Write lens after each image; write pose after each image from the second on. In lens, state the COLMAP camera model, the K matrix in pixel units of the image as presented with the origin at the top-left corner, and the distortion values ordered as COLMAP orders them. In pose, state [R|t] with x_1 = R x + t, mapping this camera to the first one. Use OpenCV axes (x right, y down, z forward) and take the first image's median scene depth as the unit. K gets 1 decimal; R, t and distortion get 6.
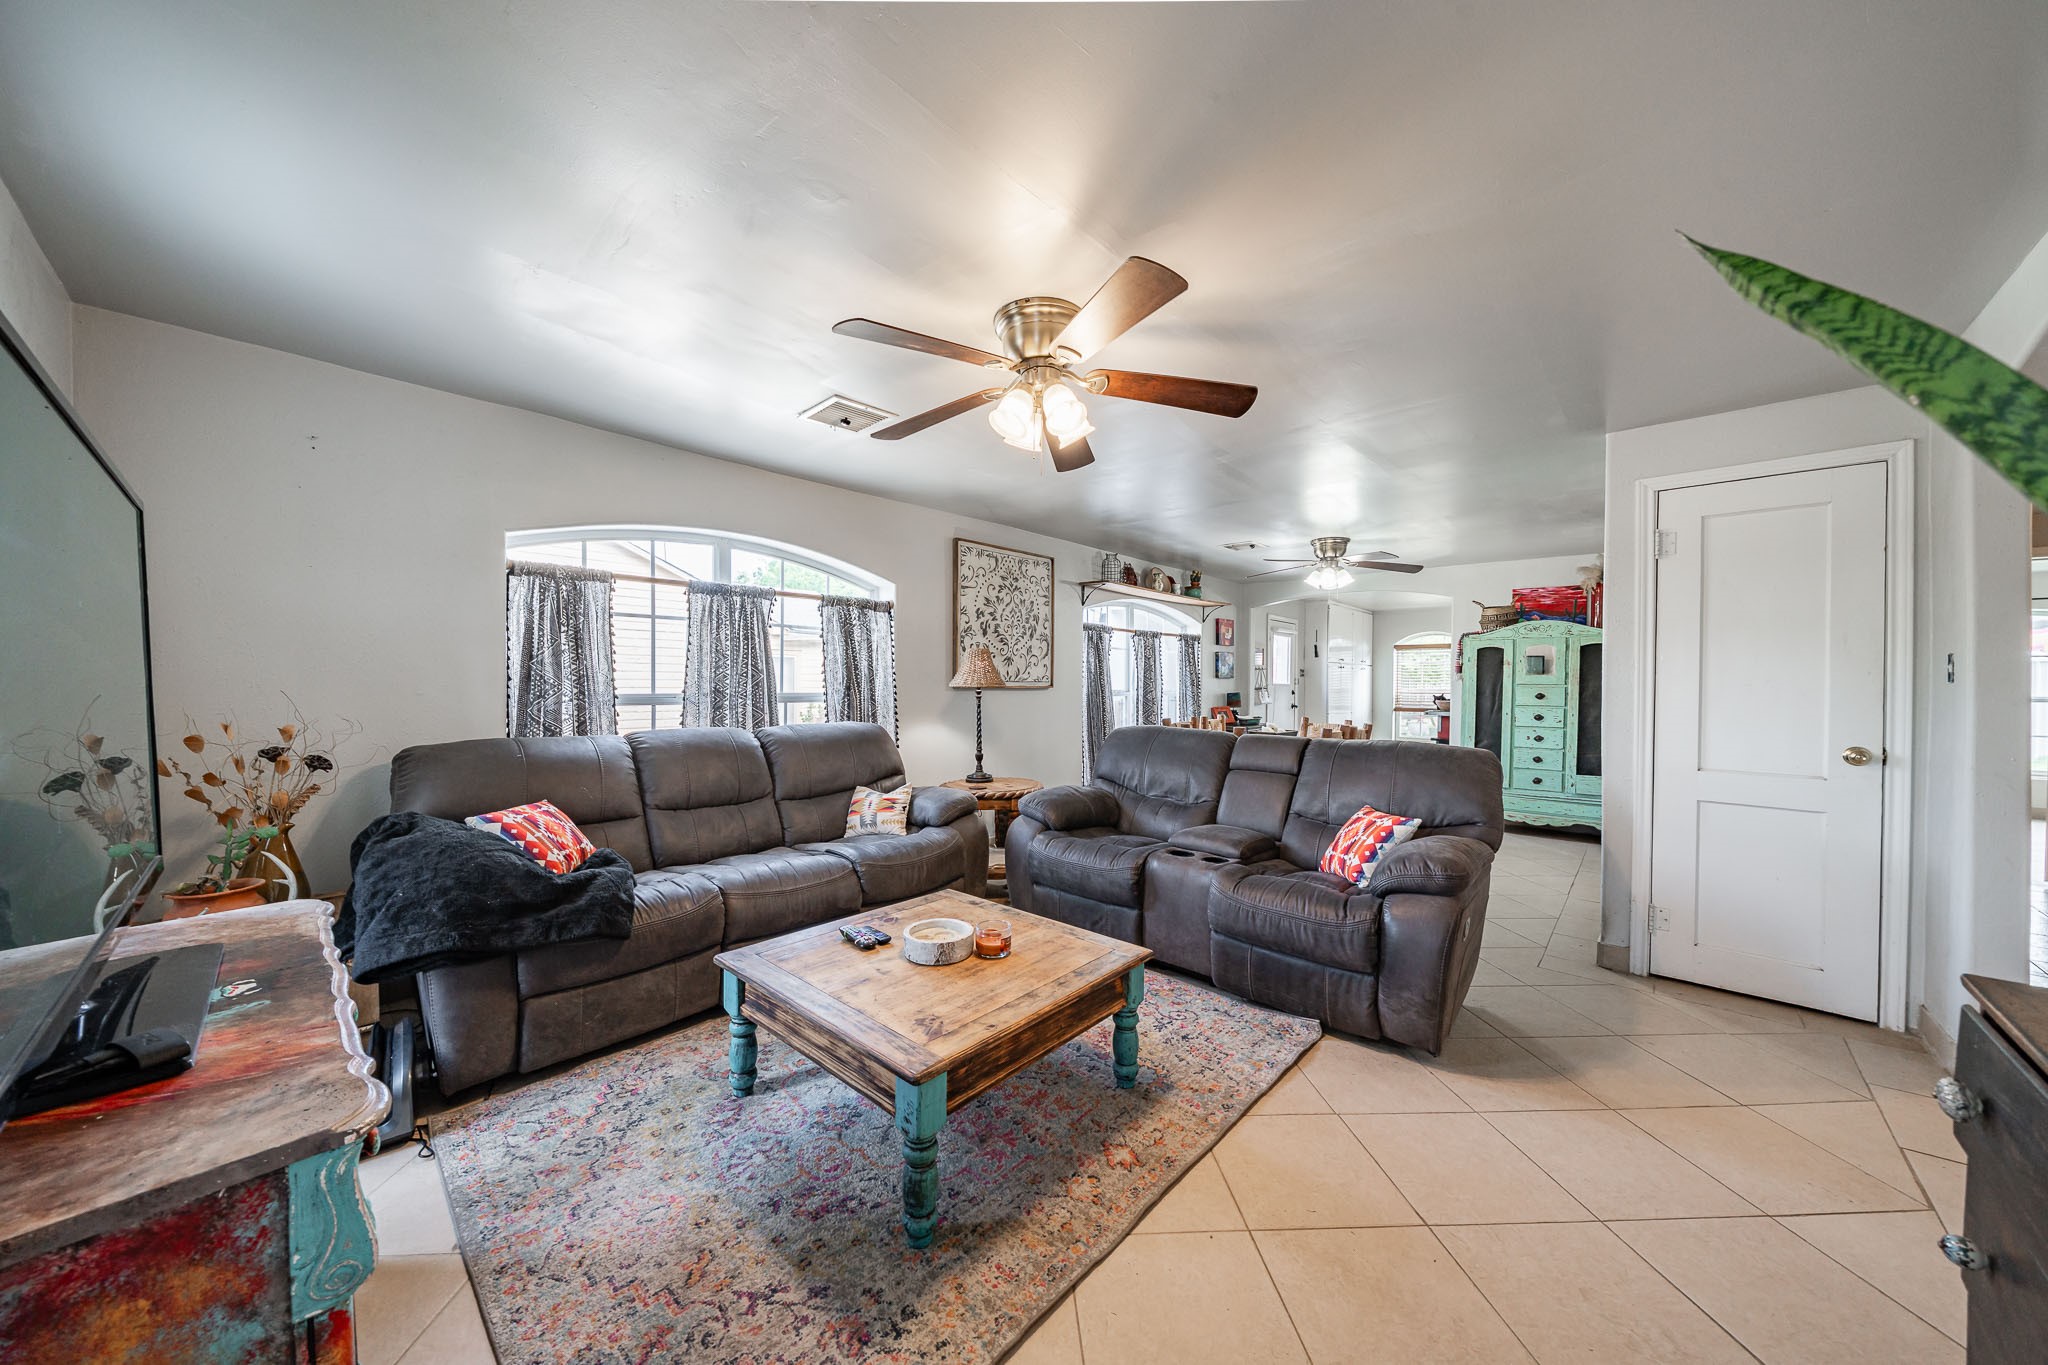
lens RADIAL K [[698.4, 0, 1022.9], [0, 698.4, 690.9], [0, 0, 1]] dist [-0.008584, 0.000564]
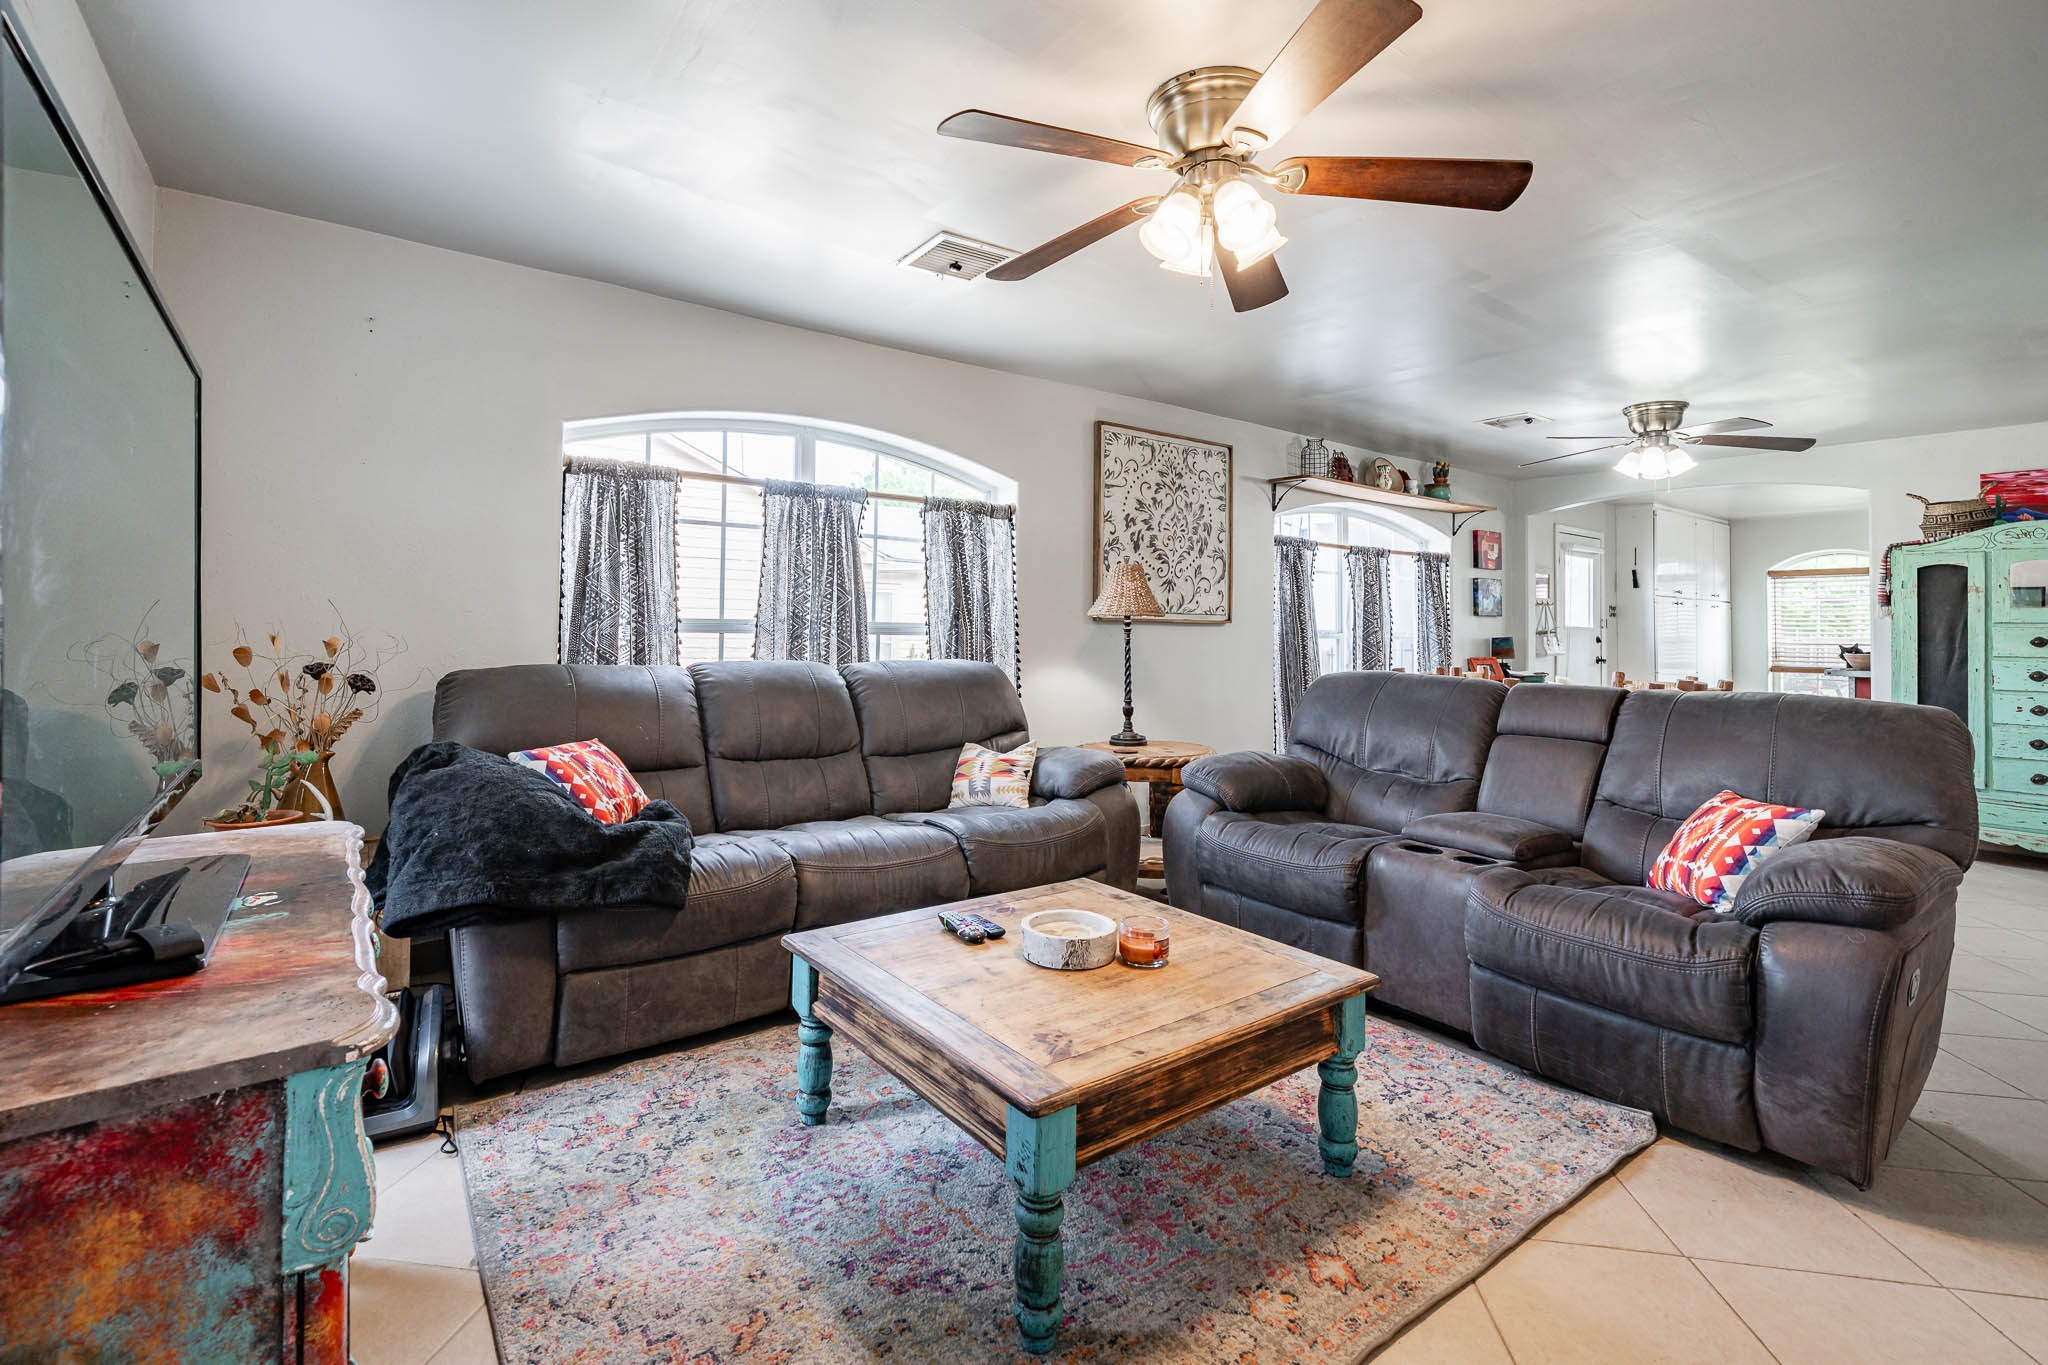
lens RADIAL K [[929.6, 0, 1002.1], [0, 929.6, 604.5], [0, 0, 1]] dist [-0.000614, -0.001250]
pose [[0.979908, 0.000329, -0.199450, 0.004851], [-0.009178, 0.999014, -0.043444, 0.046051], [0.199239, 0.044401, 0.978945, 0.011931]]
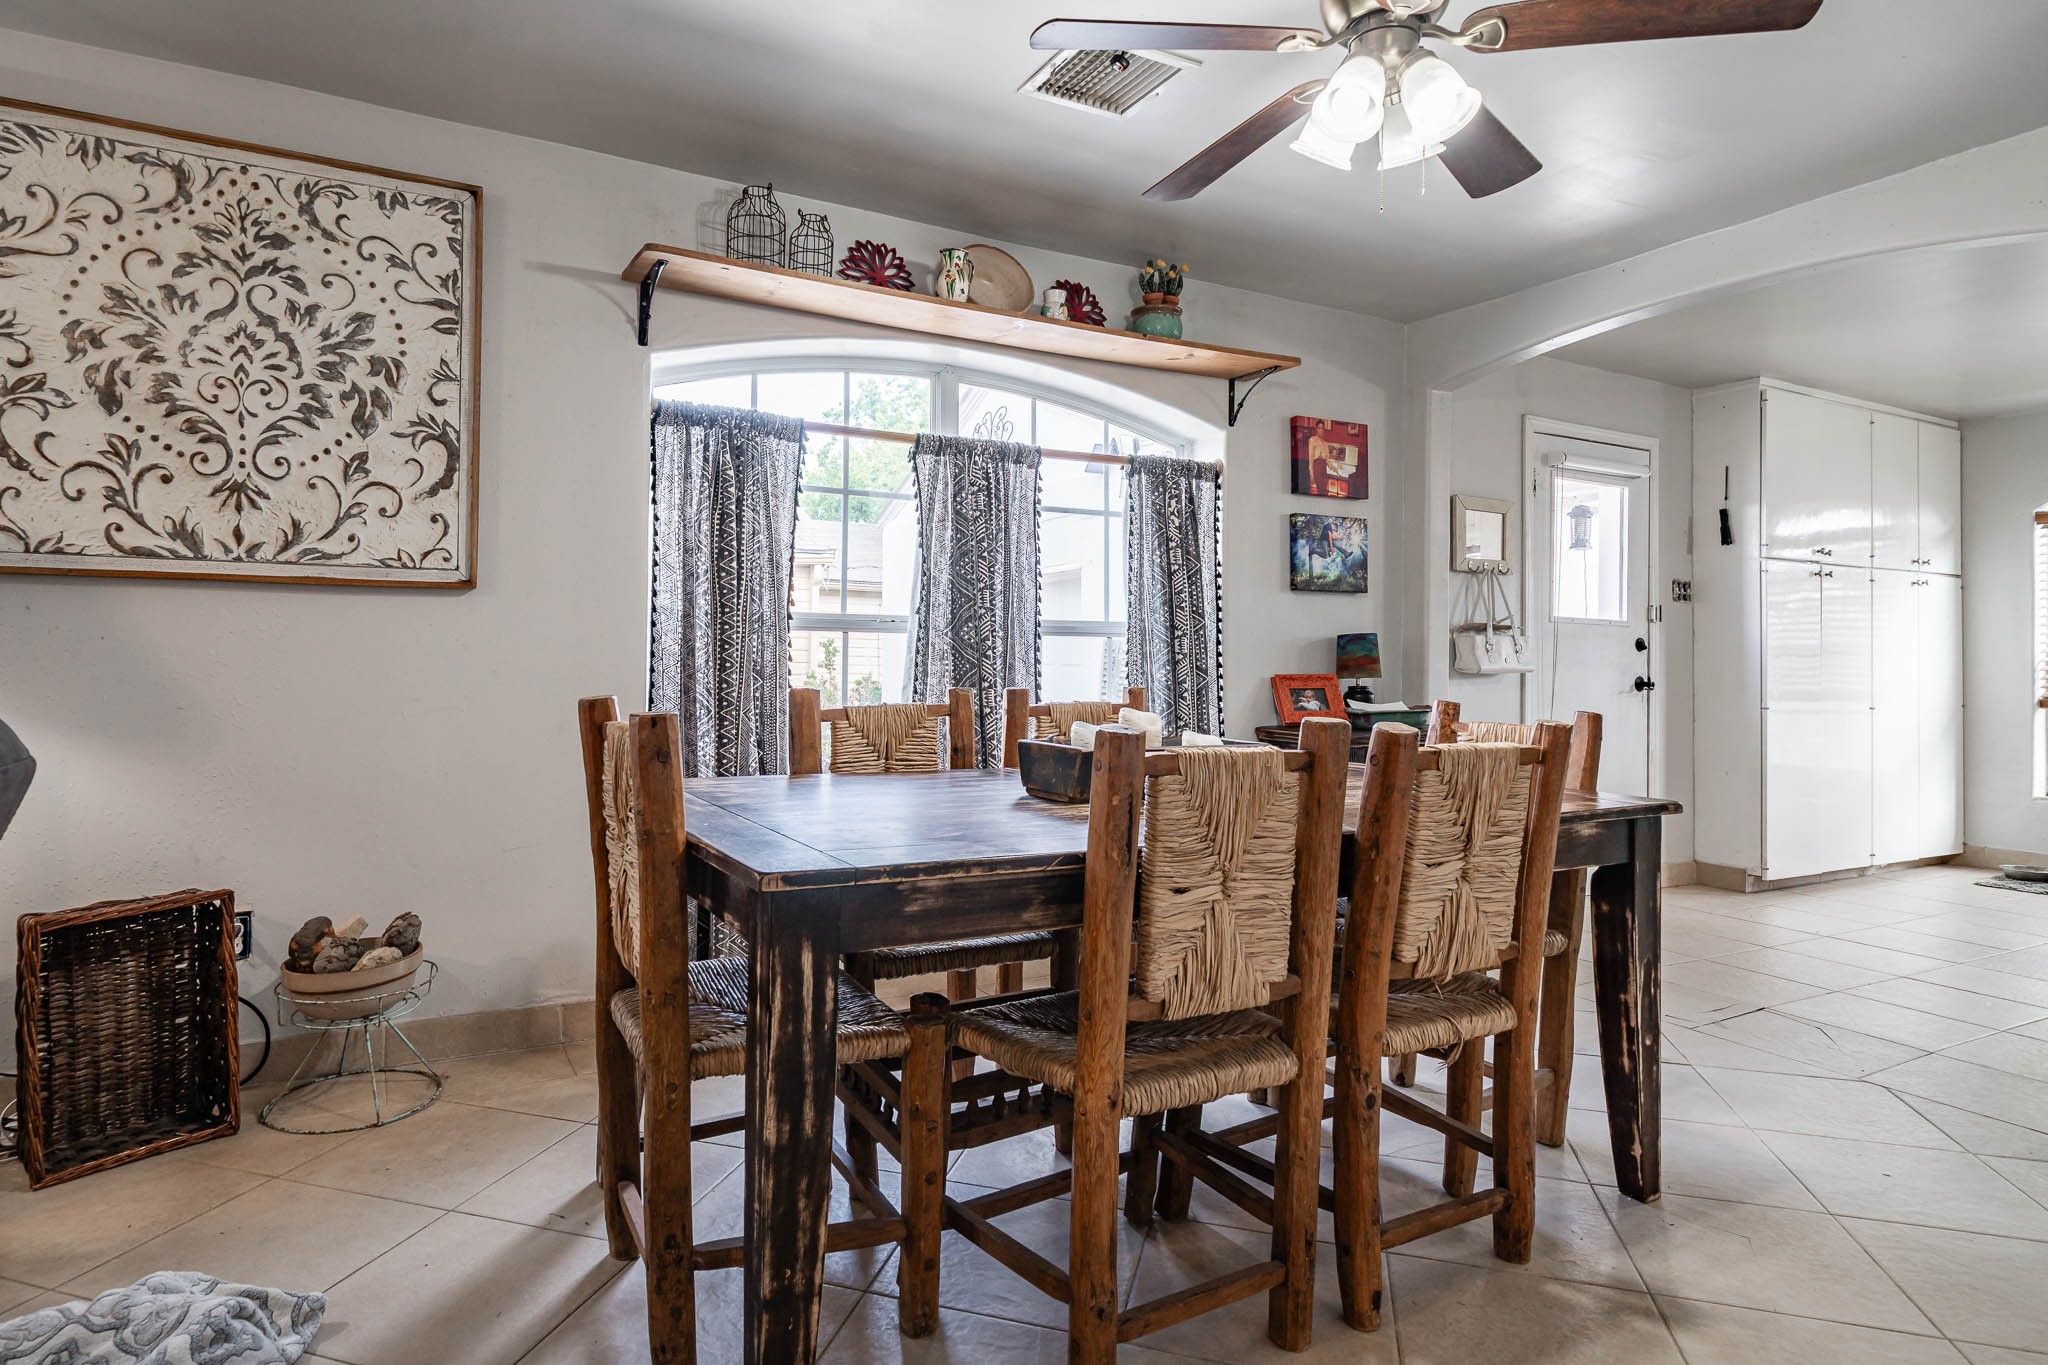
lens RADIAL K [[1154.6, 0, 1024.0], [0, 1154.6, 682.5], [0, 0, 1]] dist [0.001551, -0.000094]
pose [[0.949002, -0.001682, -0.315266, 1.028616], [-0.001042, 0.999964, -0.008473, 0.099009], [0.315268, 0.008370, 0.948966, 1.304119]]
